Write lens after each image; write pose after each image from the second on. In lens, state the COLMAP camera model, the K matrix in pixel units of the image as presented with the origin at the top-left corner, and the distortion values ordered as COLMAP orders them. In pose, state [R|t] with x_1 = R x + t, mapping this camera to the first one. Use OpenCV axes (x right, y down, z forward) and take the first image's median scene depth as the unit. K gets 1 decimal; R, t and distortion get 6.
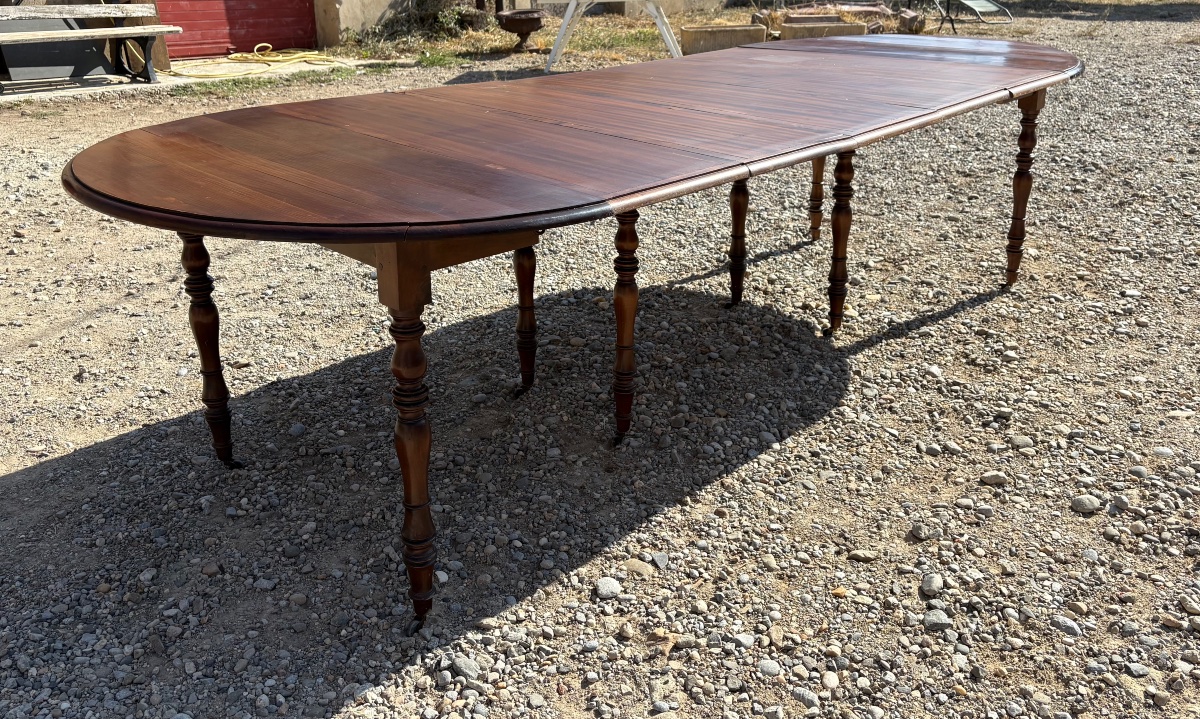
lens RADIAL K [[1010.1, 0, 615.6], [0, 1010.1, 268.7], [0, 0, 1]] dist [0.026604, -0.009458]
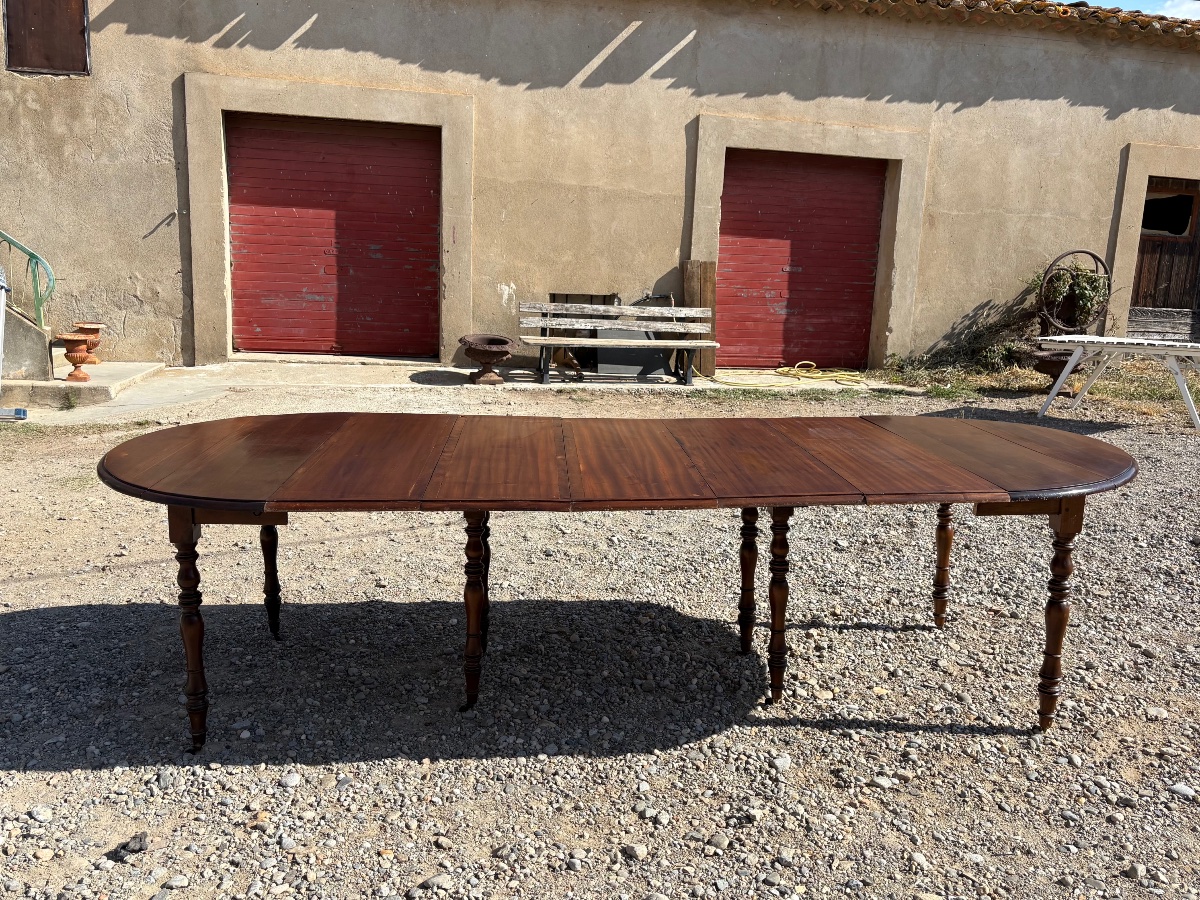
lens RADIAL K [[977.2, 0, 600.0], [0, 977.2, 450.0], [0, 0, 1]] dist [0.053069, -0.064454]
pose [[0.736957, 0.154175, -0.658122, 0.787871], [-0.230813, 0.972516, -0.030636, -0.128195], [0.635310, 0.174481, 0.752288, 0.120704]]
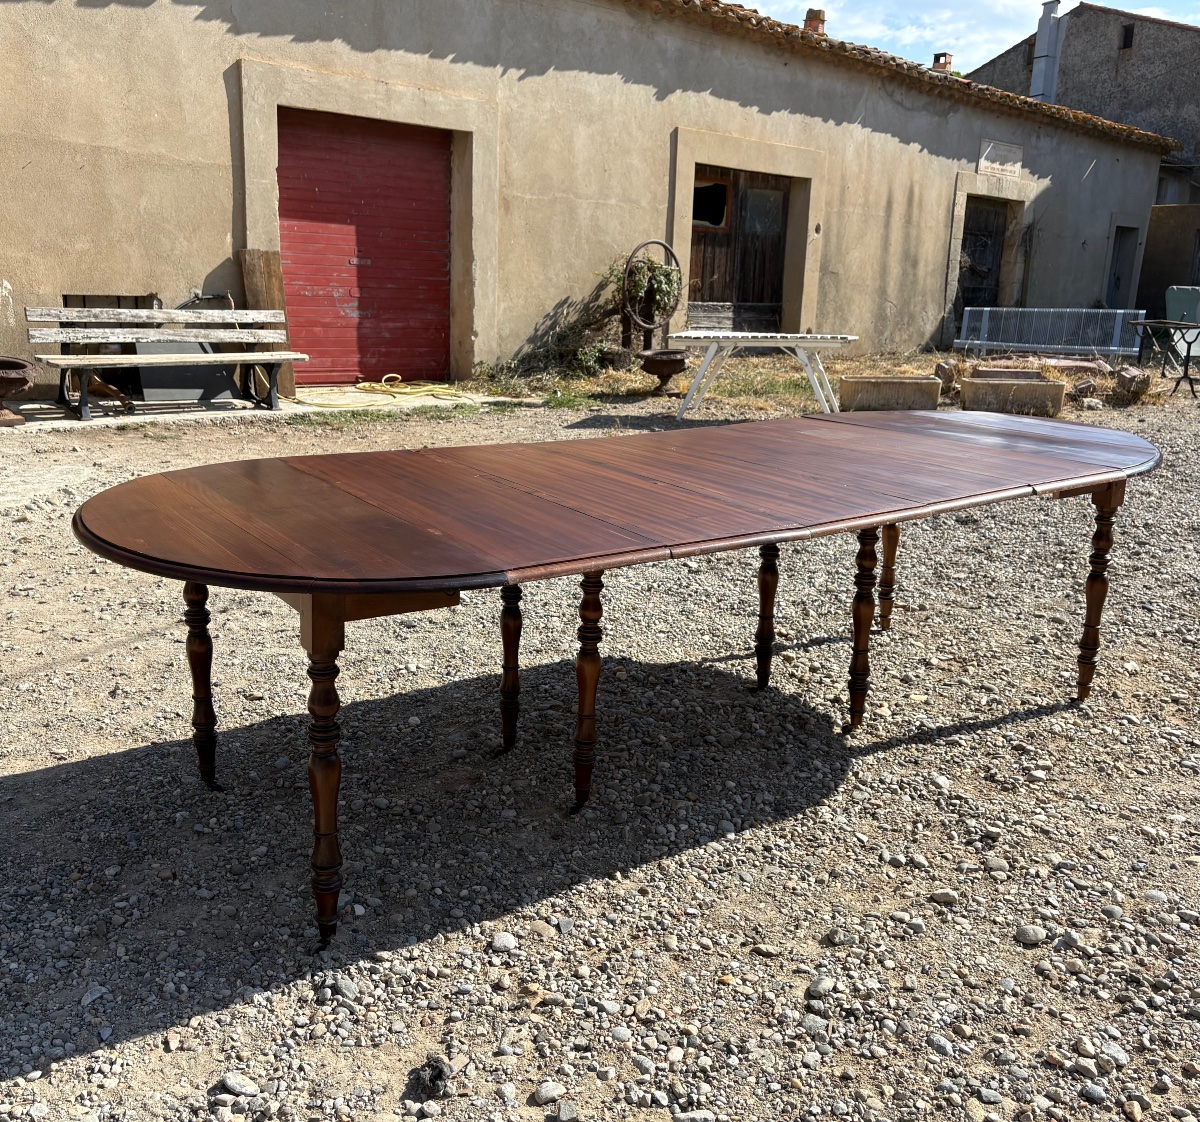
lens RADIAL K [[1179.4, 0, 564.8], [0, 1179.4, 554.8], [0, 0, 1]] dist [0.014558, 0.008838]
pose [[0.975294, 0.078586, -0.206459, 0.191051], [-0.092267, 0.994074, -0.057478, -0.011488], [0.200718, 0.075108, 0.976766, -0.141935]]
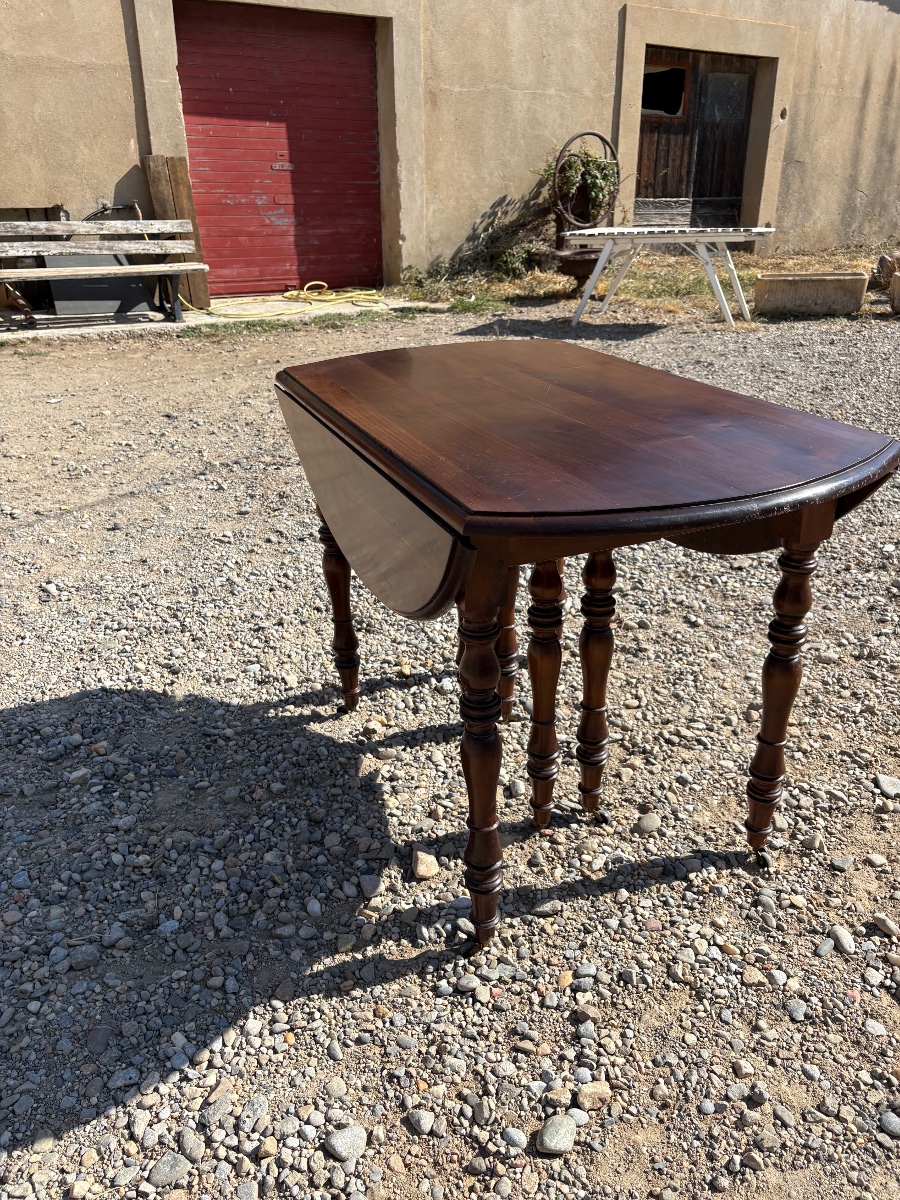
lens RADIAL K [[912.5, 0, 462.3], [0, 912.5, 609.9], [0, 0, 1]] dist [0.041926, -0.044865]
pose [[0.926764, 0.152755, -0.343182, 0.497784], [-0.104127, 0.982251, 0.156016, -0.212905], [0.360923, -0.108855, 0.926221, 0.640983]]
